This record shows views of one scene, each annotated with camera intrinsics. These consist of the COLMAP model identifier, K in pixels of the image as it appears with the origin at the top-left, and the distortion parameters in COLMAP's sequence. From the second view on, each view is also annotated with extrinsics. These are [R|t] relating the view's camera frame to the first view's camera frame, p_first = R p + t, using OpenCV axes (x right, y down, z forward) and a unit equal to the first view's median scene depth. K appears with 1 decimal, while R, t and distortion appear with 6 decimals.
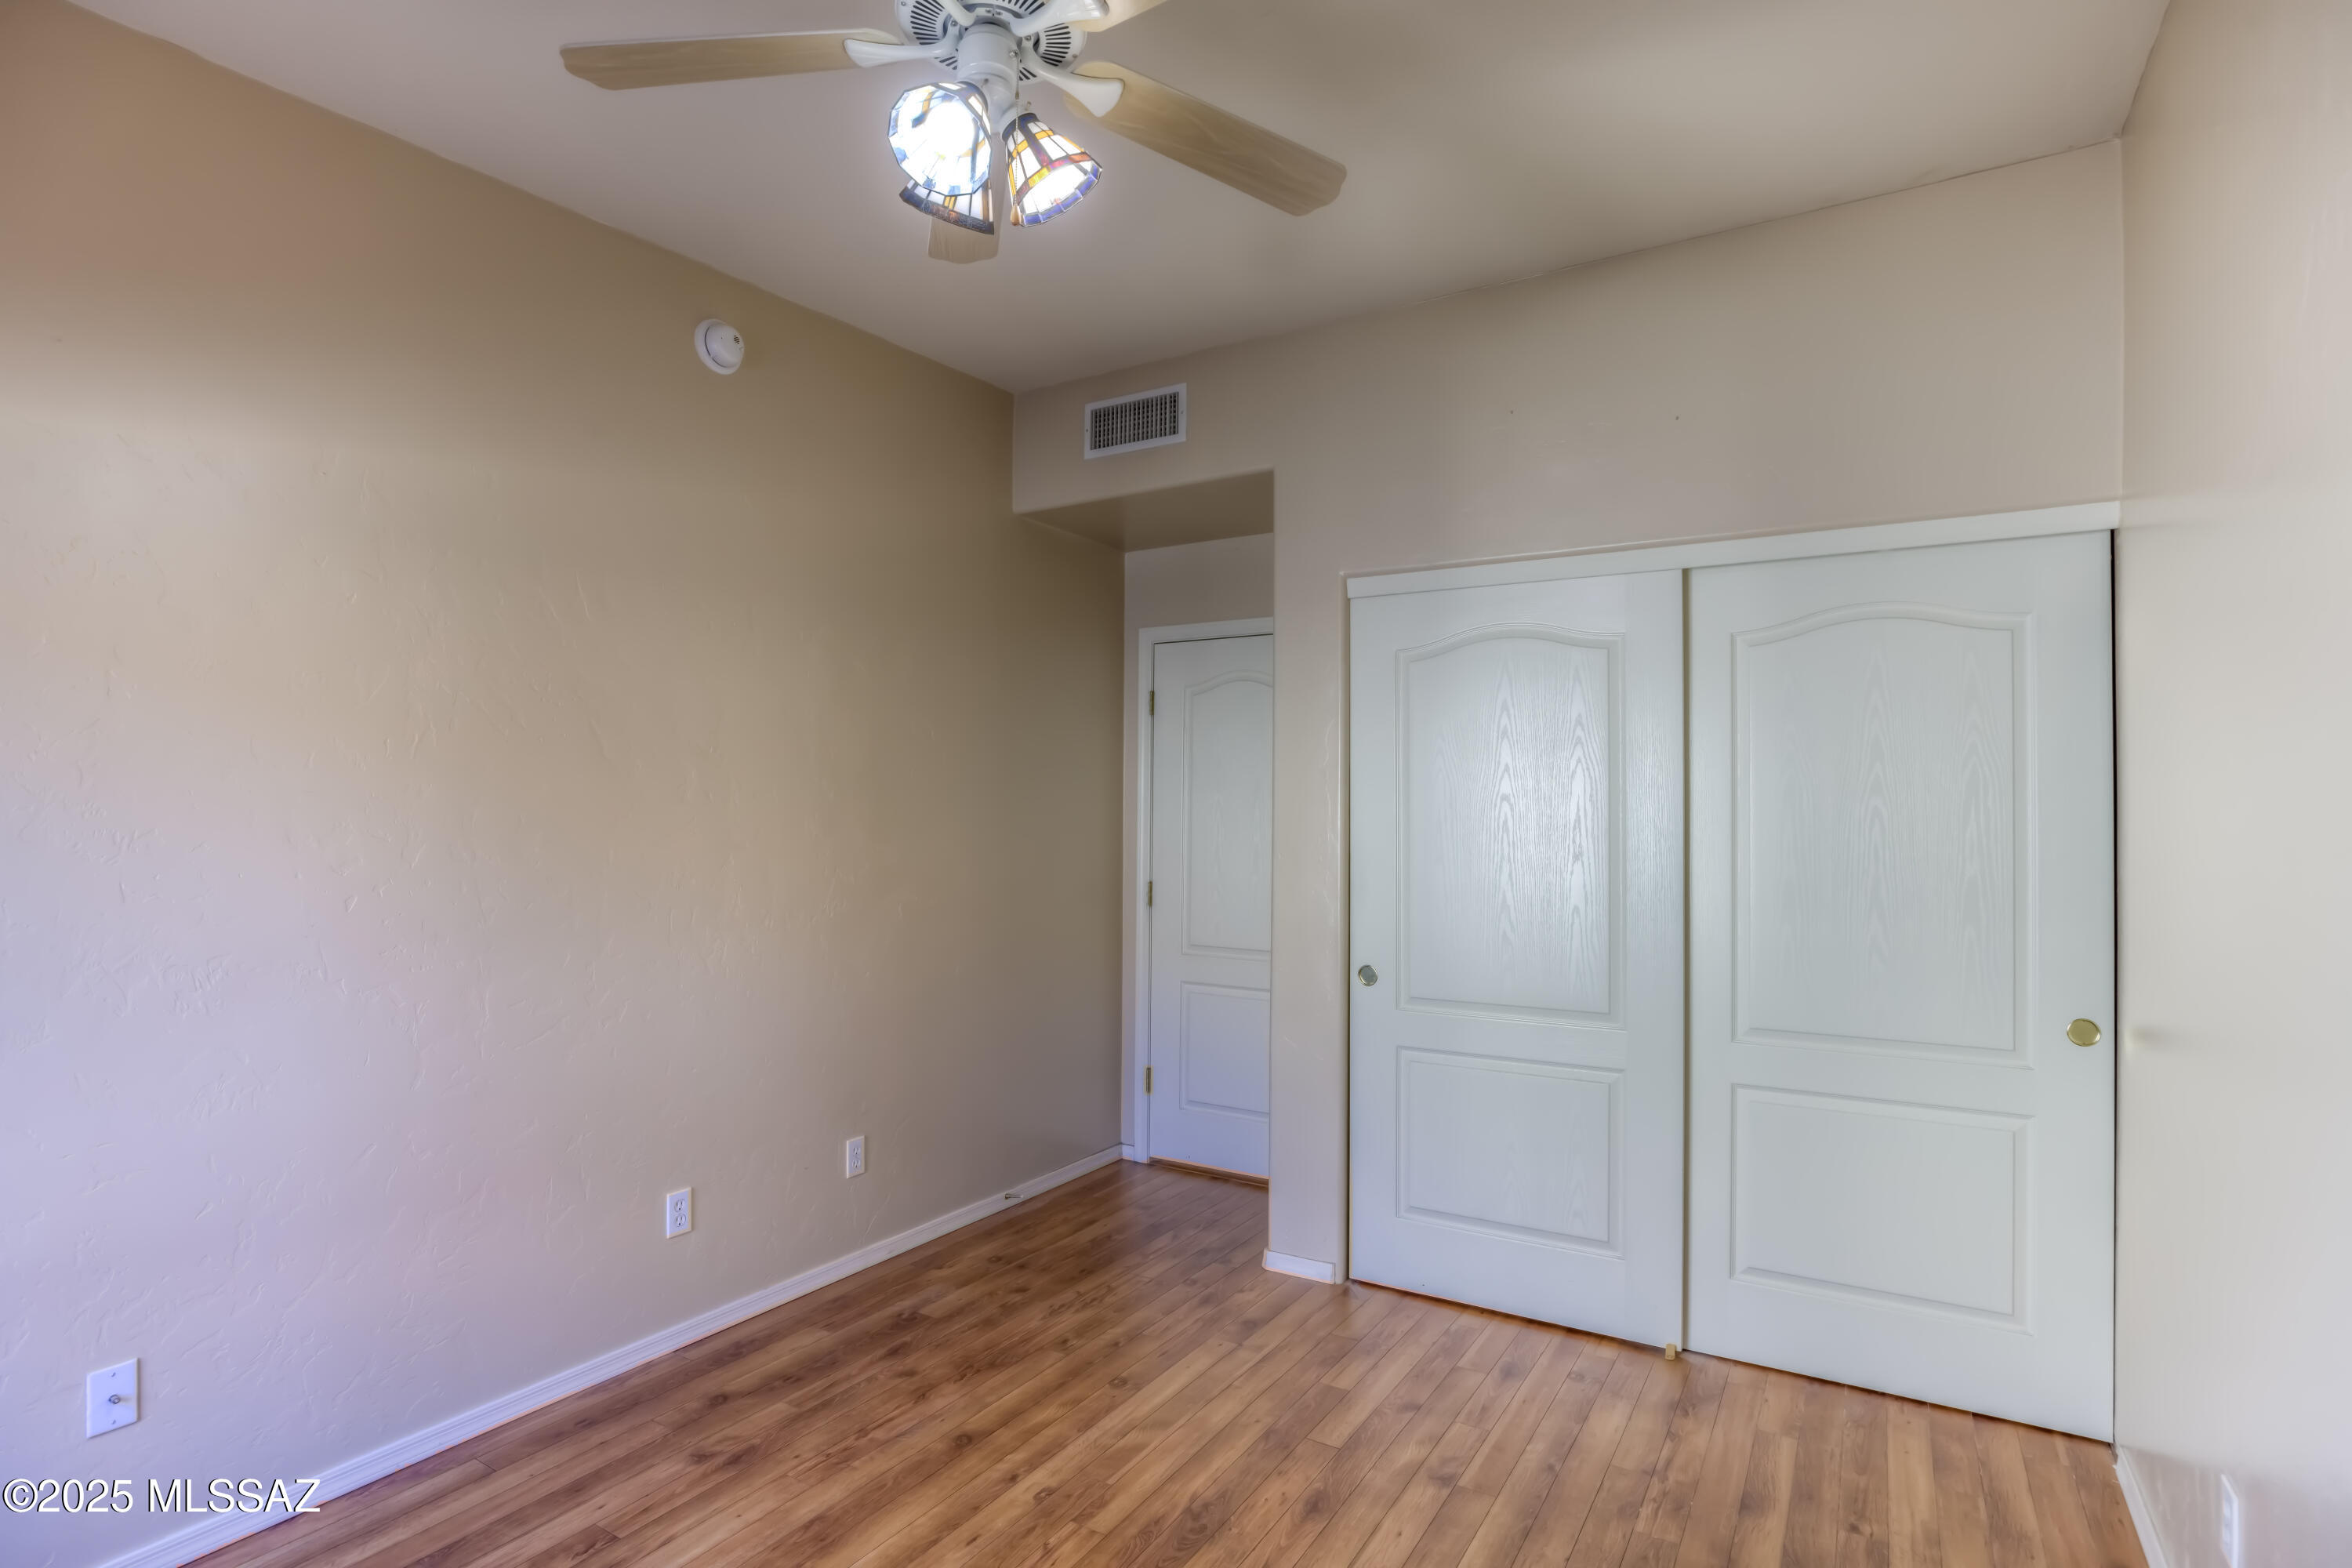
lens RADIAL K [[1202.0, 0, 1162.2], [0, 1202.0, 790.7], [0, 0, 1]] dist [-0.004825, -0.000065]
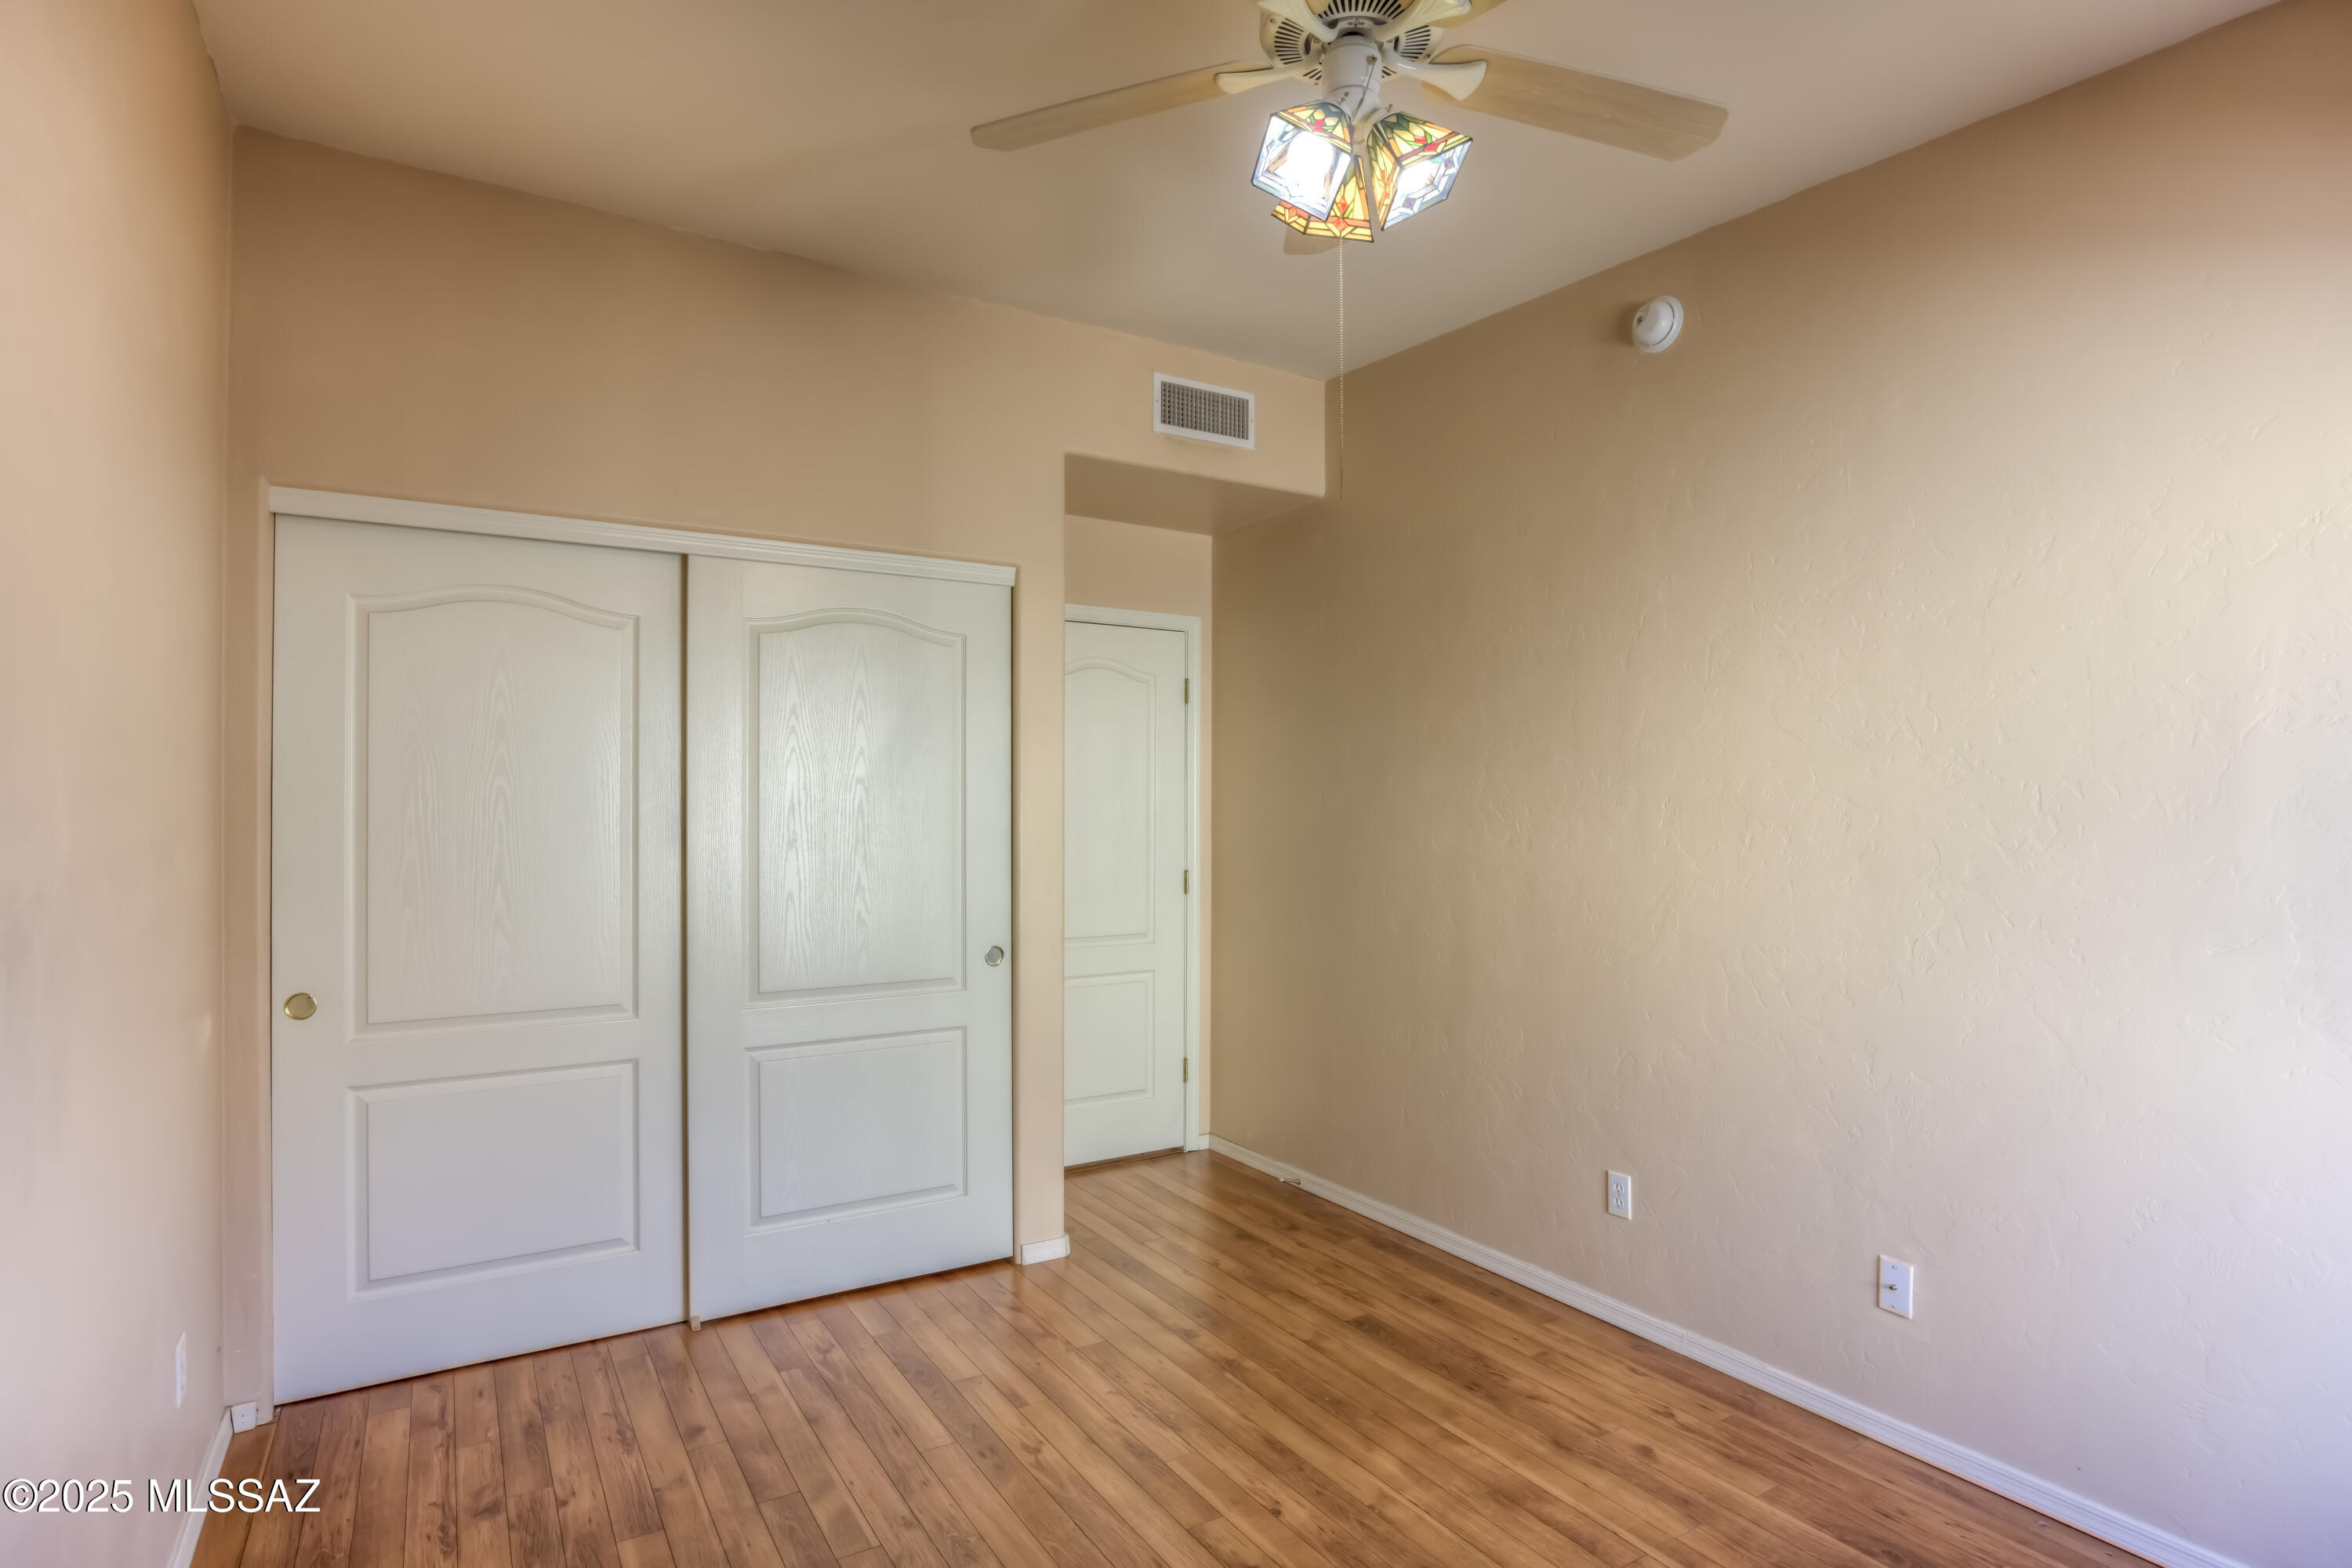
lens RADIAL K [[1202.0, 0, 1169.4], [0, 1202.0, 784.4], [0, 0, 1]] dist [-0.004825, -0.000065]
pose [[0.461987, 0.003620, 0.886879, -0.339234], [-0.014706, 0.999885, 0.003579, 0.000721], [-0.886765, -0.014696, 0.461987, 0.203742]]
